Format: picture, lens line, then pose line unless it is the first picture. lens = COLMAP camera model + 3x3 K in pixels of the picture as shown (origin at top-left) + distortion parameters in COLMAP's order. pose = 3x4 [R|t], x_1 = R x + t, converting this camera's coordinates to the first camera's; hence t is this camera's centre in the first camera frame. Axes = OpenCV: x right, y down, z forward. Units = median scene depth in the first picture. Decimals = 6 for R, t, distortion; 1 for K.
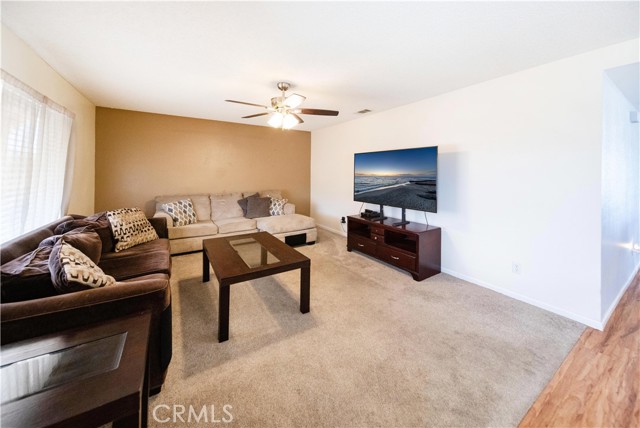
lens RADIAL K [[225.7, 0, 311.9], [0, 225.7, 173.0], [0, 0, 1]] dist [-0.000164, -0.000177]
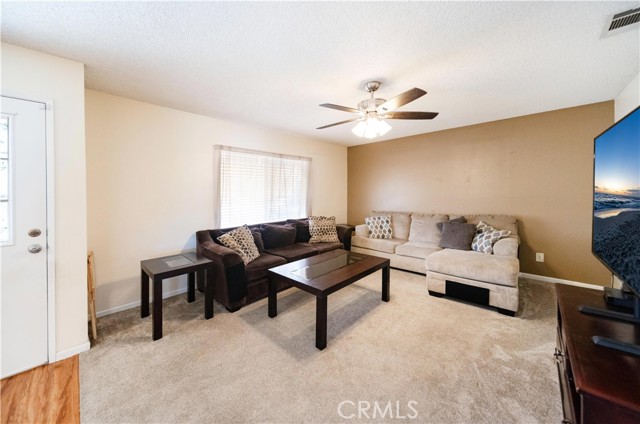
lens RADIAL K [[237.2, 0, 318.0], [0, 237.2, 193.1], [0, 0, 1]] dist [0.000384, -0.000020]
pose [[0.260931, -0.005164, -0.965344, 0.468381], [0.017540, 0.999846, -0.000608, 0.003422], [0.965198, -0.016774, 0.260981, 0.405198]]
